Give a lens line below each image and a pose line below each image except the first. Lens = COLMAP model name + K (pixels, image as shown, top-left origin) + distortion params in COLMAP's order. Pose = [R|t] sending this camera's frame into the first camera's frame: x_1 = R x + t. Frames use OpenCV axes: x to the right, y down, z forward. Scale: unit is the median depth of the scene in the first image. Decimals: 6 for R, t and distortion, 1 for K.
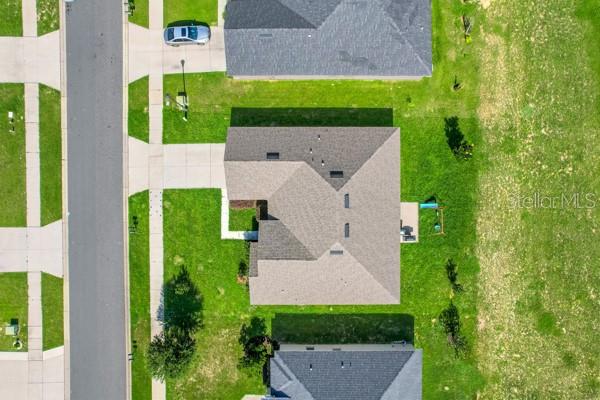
lens RADIAL K [[390.1, 0, 300.0], [0, 390.1, 200.0], [0, 0, 1]] dist [-0.075001, 0.066463]
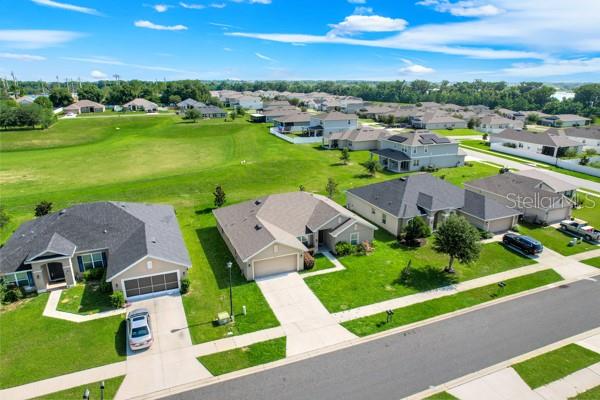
lens RADIAL K [[390.1, 0, 300.0], [0, 390.1, 200.0], [0, 0, 1]] dist [-0.075001, 0.066463]
pose [[-0.388736, -0.261796, 0.883373, -1.018813], [0.921349, -0.111174, 0.372500, -0.380881], [0.000689, 0.958699, 0.284423, 0.517474]]
